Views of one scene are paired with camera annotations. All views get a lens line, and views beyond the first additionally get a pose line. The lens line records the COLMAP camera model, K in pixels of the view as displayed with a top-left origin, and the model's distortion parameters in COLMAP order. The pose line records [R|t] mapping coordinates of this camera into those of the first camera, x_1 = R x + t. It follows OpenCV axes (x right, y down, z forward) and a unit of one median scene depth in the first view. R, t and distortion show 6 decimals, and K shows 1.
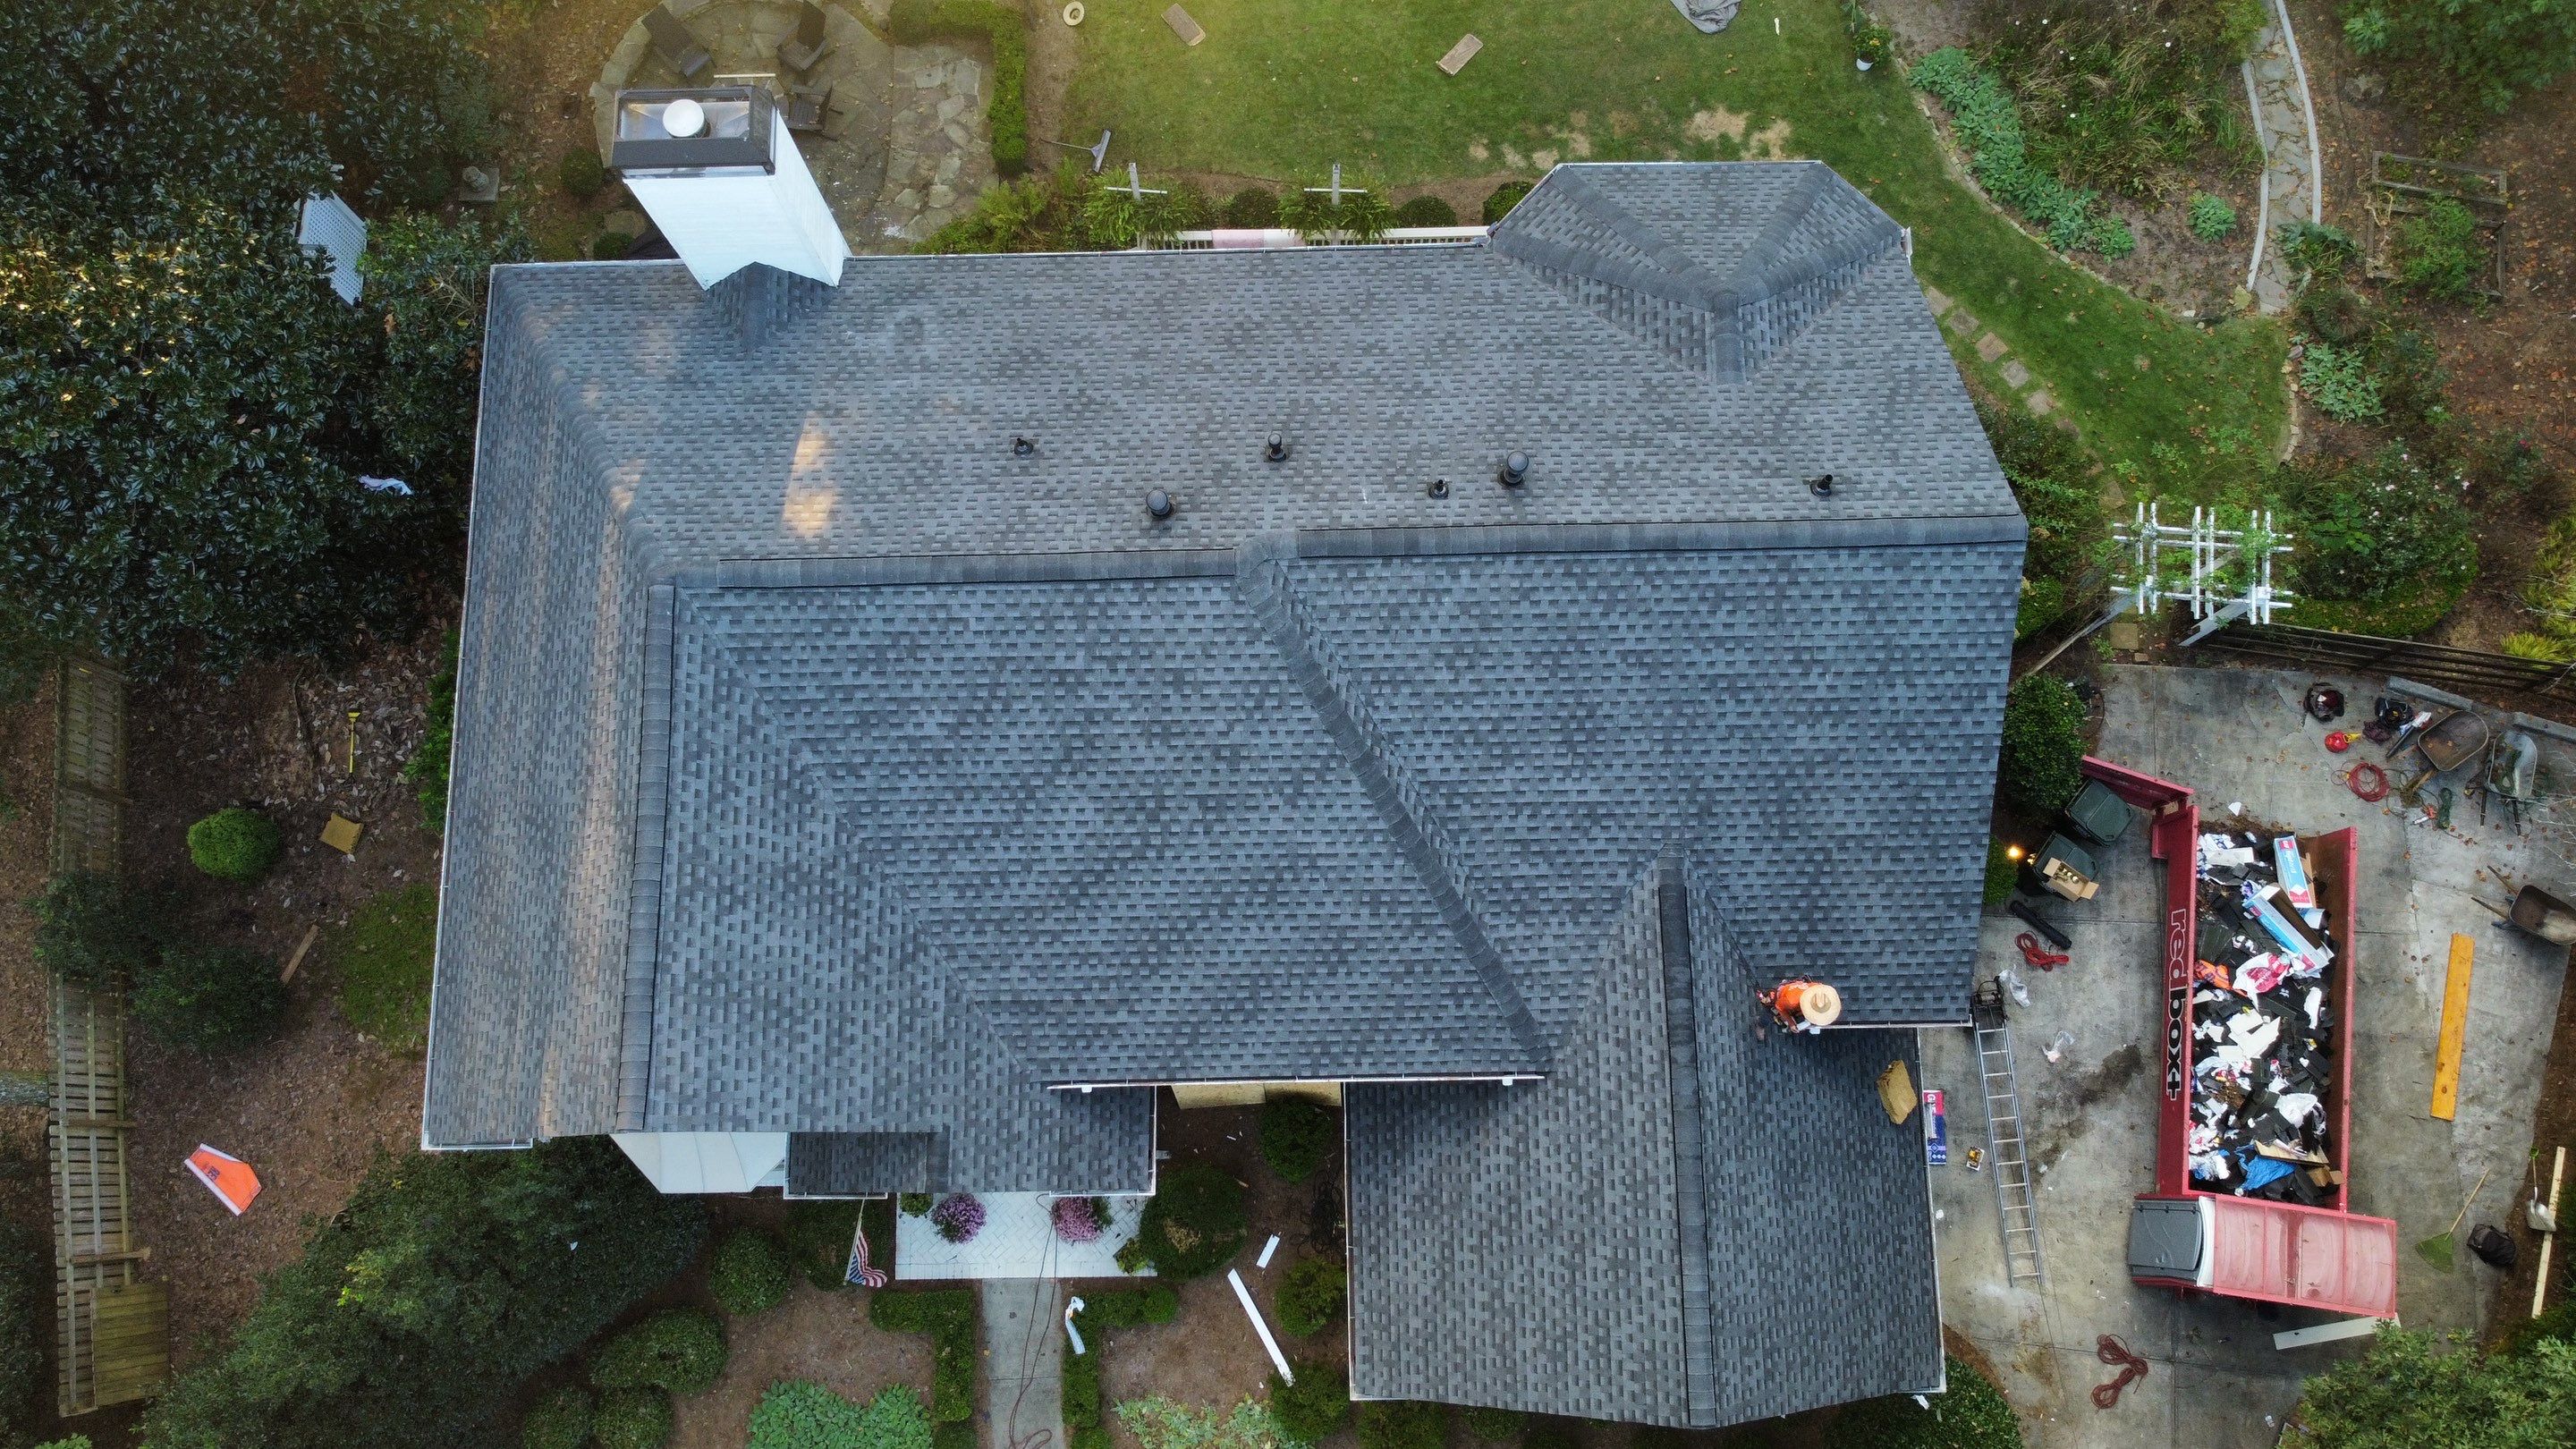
lens RADIAL K [[1952.2, 0, 1268.3], [0, 1952.2, 724.7], [0, 0, 1]] dist [0.007394, -0.008319]
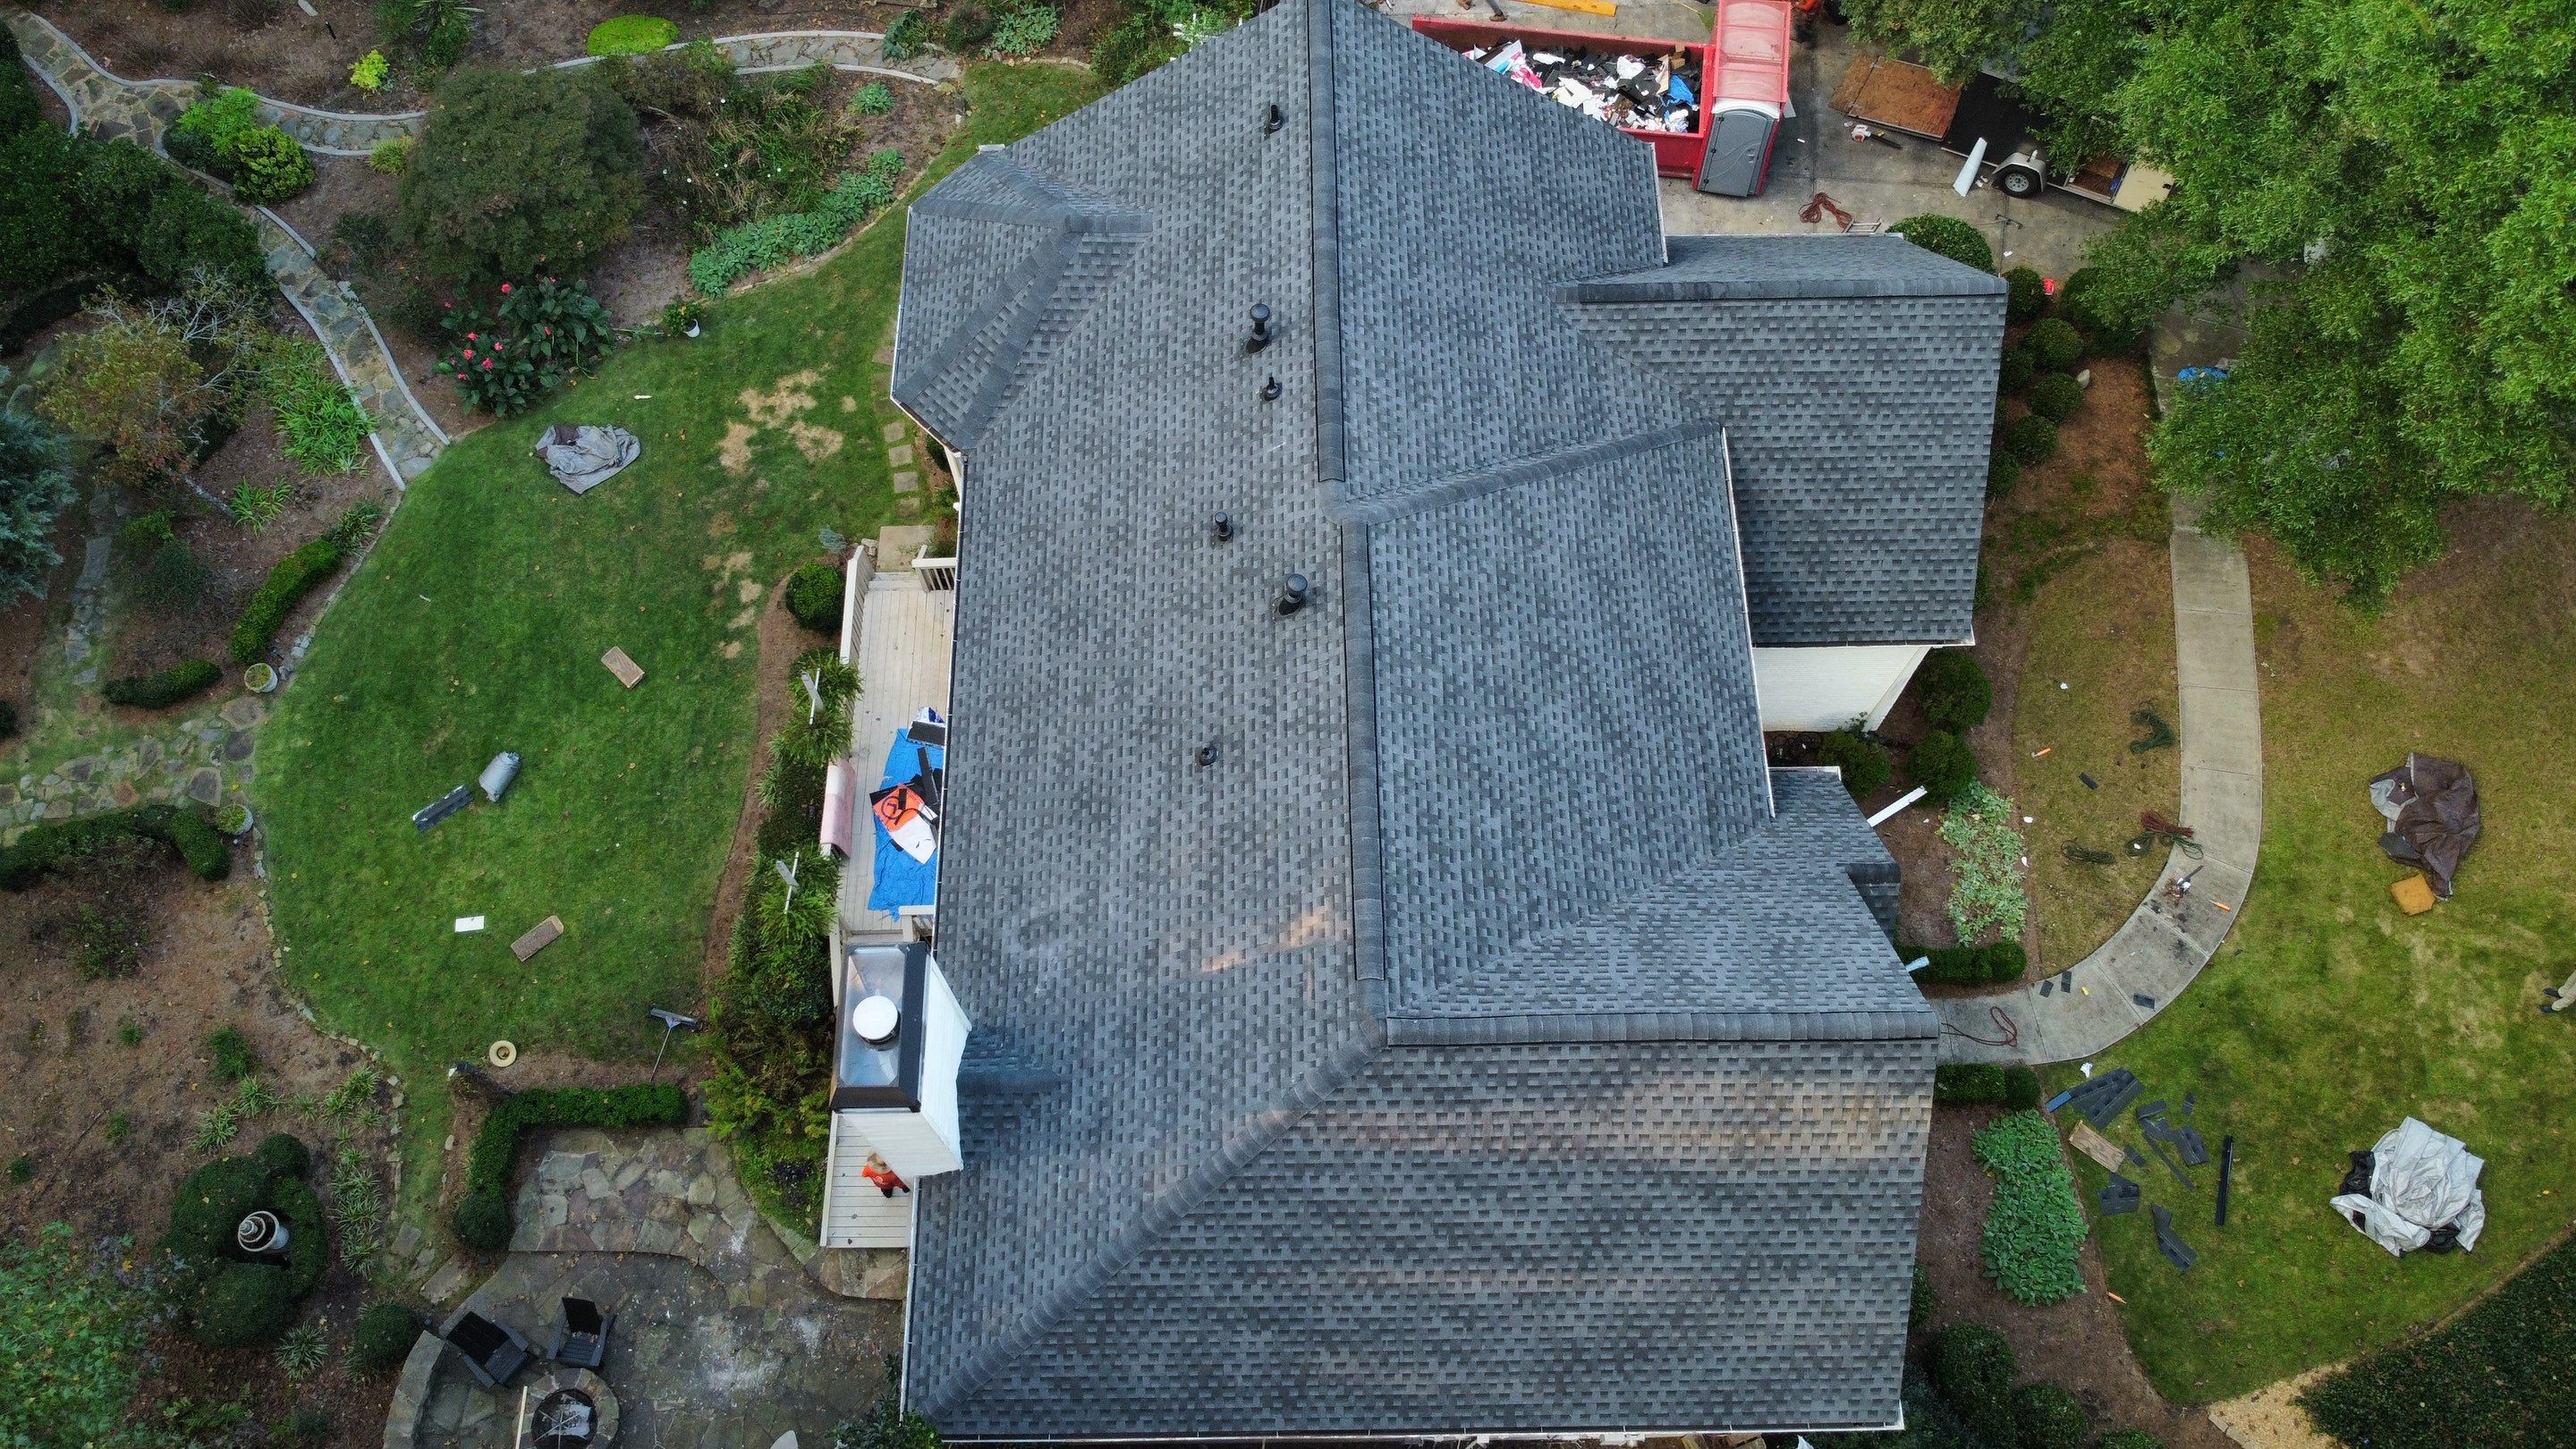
lens RADIAL K [[1952.2, 0, 1283.9], [0, 1952.2, 728.3], [0, 0, 1]] dist [0.007394, -0.008319]
pose [[0.002520, -0.903851, 0.427839, -0.501610], [0.979186, 0.089062, 0.182383, -0.265118], [-0.202952, 0.418474, 0.885263, 0.073535]]
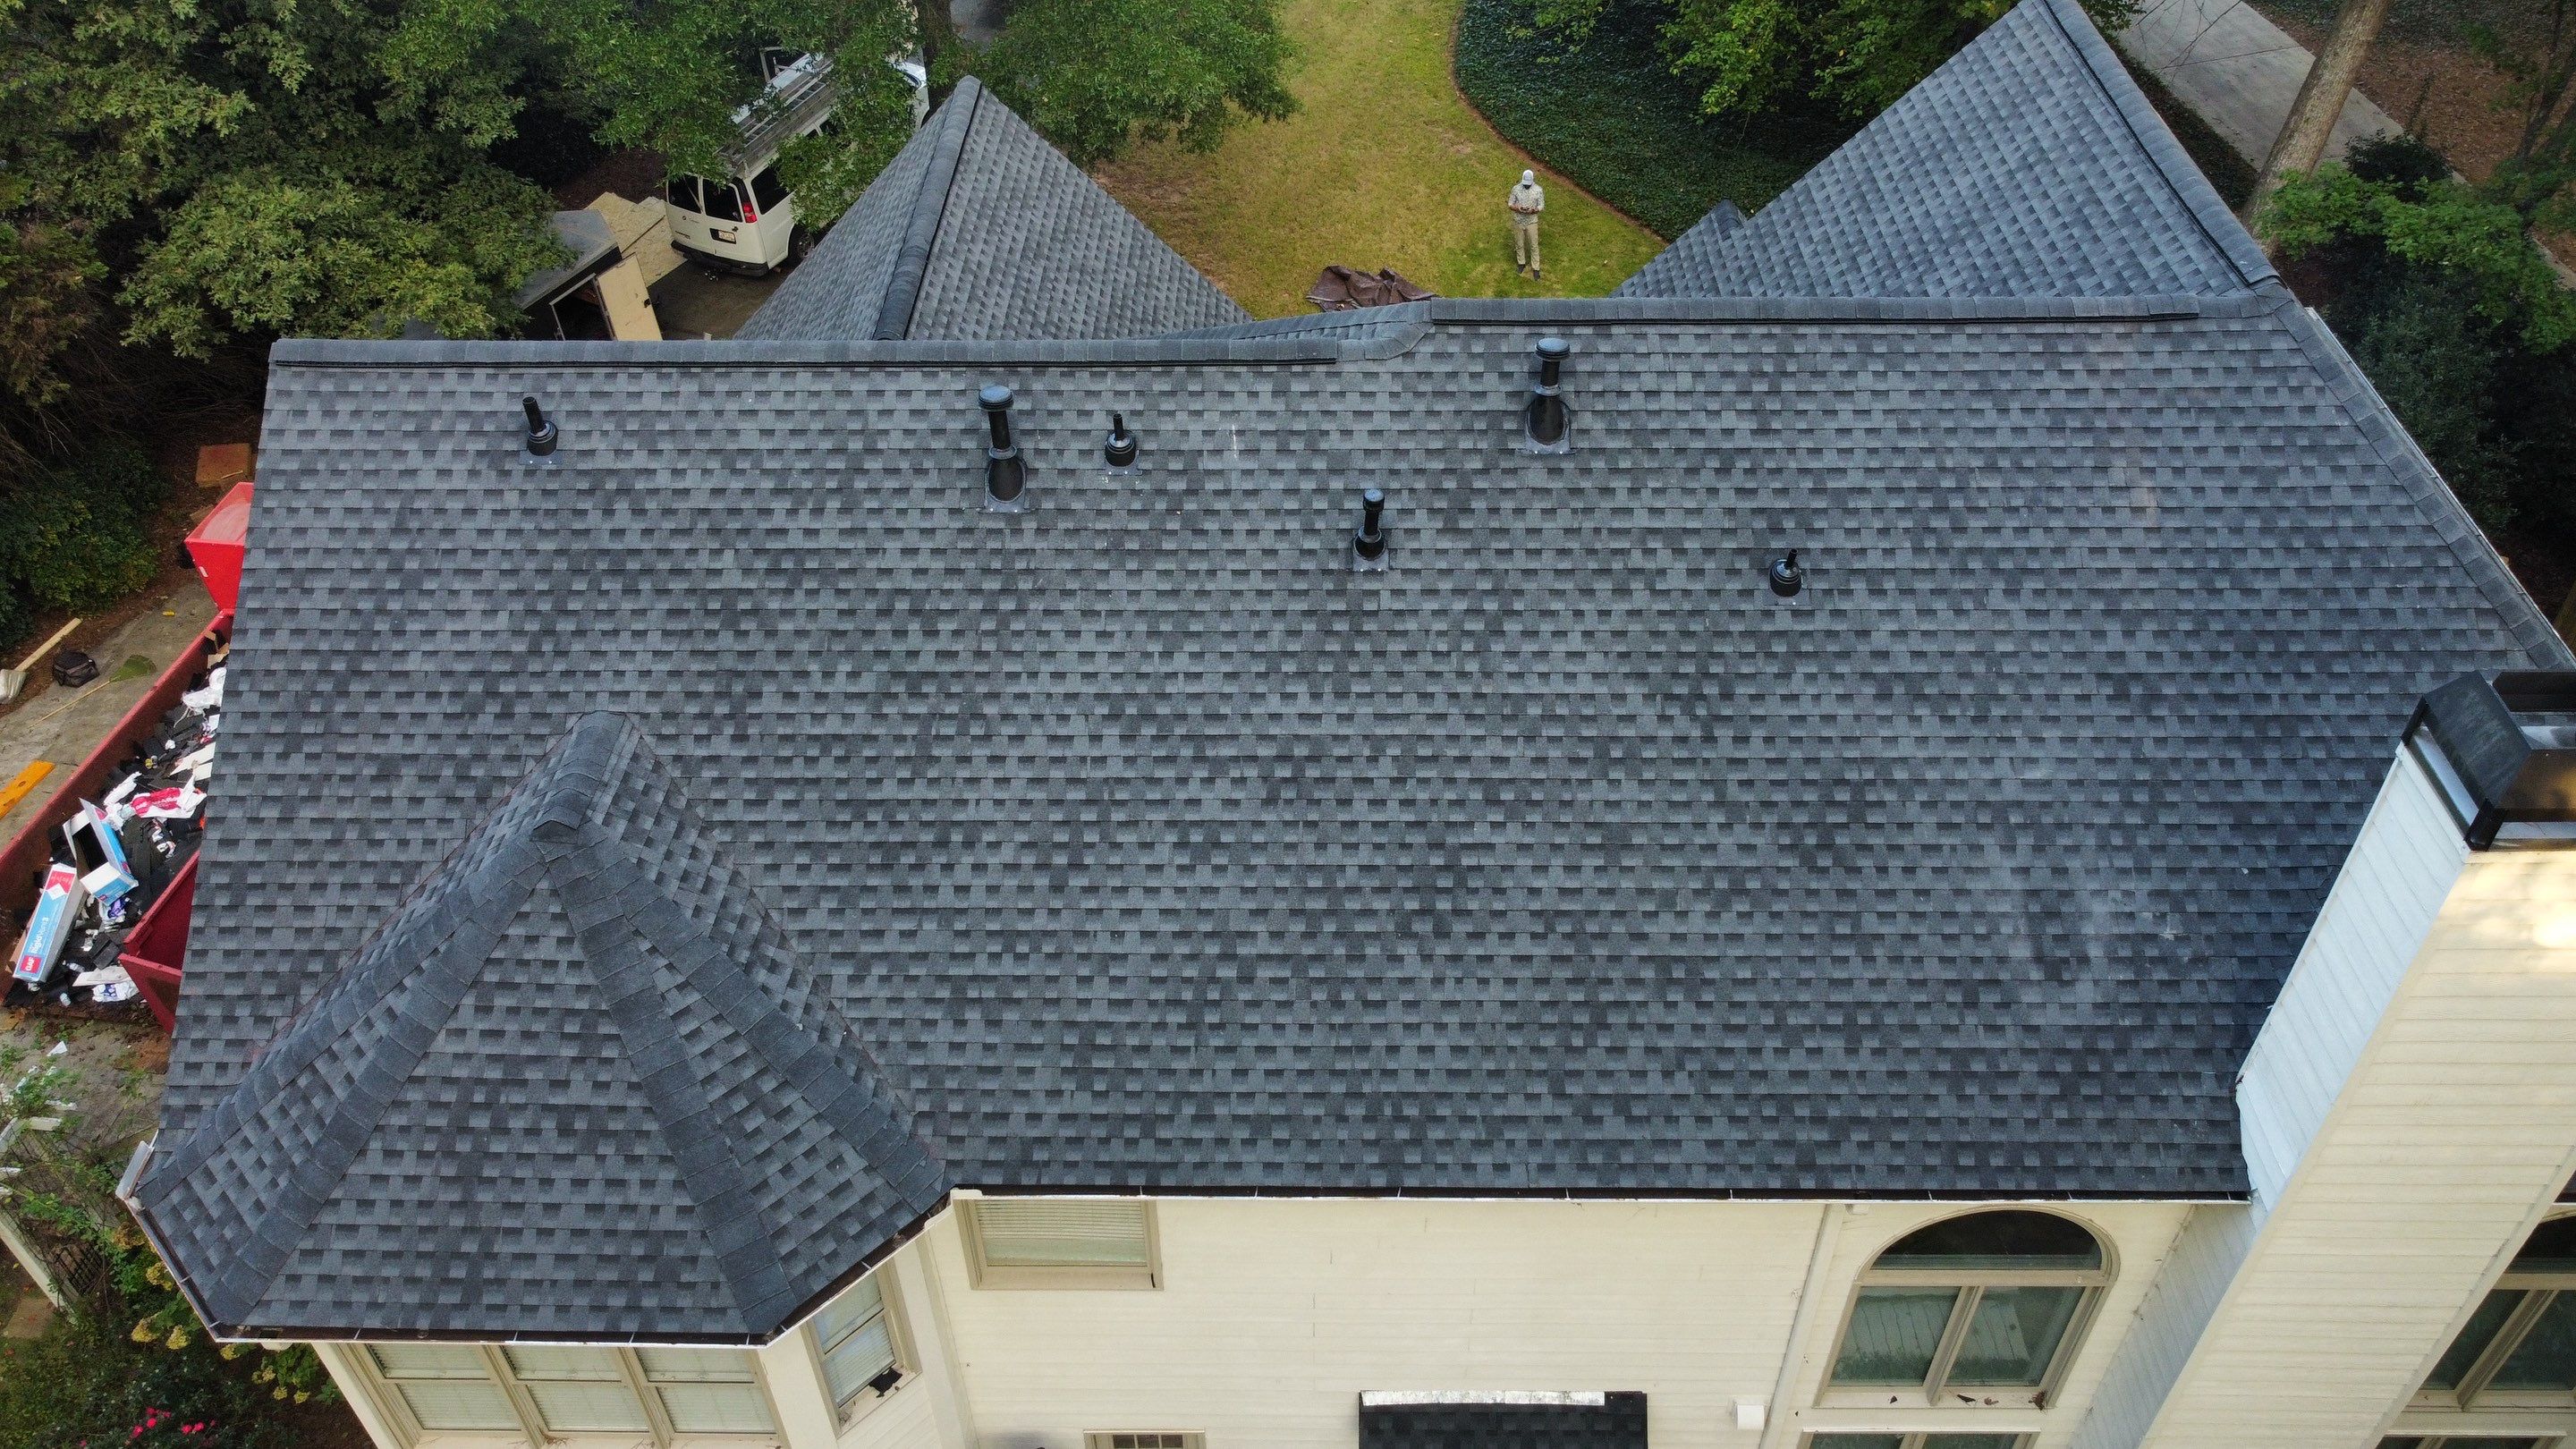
lens RADIAL K [[1952.2, 0, 1282.6], [0, 1952.2, 726.5], [0, 0, 1]] dist [0.007394, -0.008319]
pose [[-0.999116, 0.005817, 0.041625, 0.006300], [0.033499, -0.487909, 0.872251, -0.641761], [0.025383, 0.872875, 0.487283, 0.674781]]
